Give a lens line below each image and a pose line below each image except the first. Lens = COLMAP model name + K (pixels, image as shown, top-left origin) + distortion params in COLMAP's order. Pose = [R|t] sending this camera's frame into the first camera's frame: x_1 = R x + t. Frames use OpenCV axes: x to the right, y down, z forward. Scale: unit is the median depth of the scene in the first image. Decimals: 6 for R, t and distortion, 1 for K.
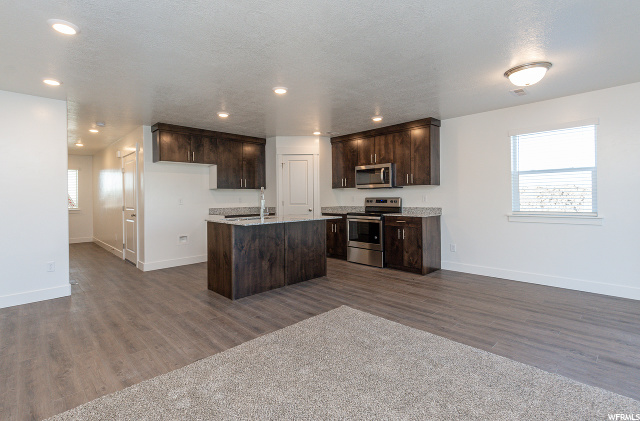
lens RADIAL K [[295.6, 0, 313.5], [0, 295.6, 198.3], [0, 0, 1]] dist [-0.003944, -0.000465]
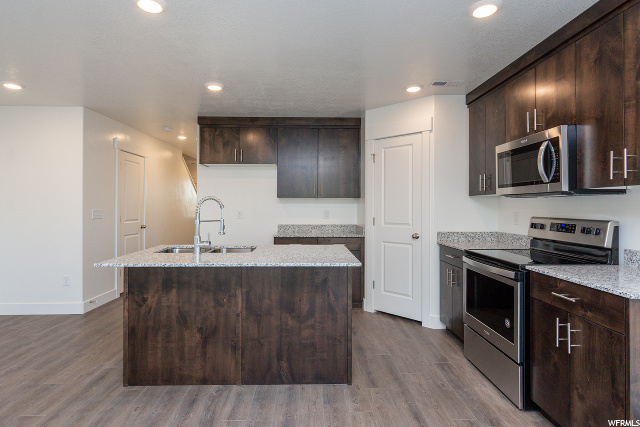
lens RADIAL K [[341.3, 0, 318.8], [0, 341.3, 204.1], [0, 0, 1]] dist [0.001344, -0.002273]
pose [[0.744966, 0.007049, -0.667065, 0.316356], [-0.011034, 0.999938, -0.001756, -0.018637], [0.667011, 0.008668, 0.744998, 0.489618]]
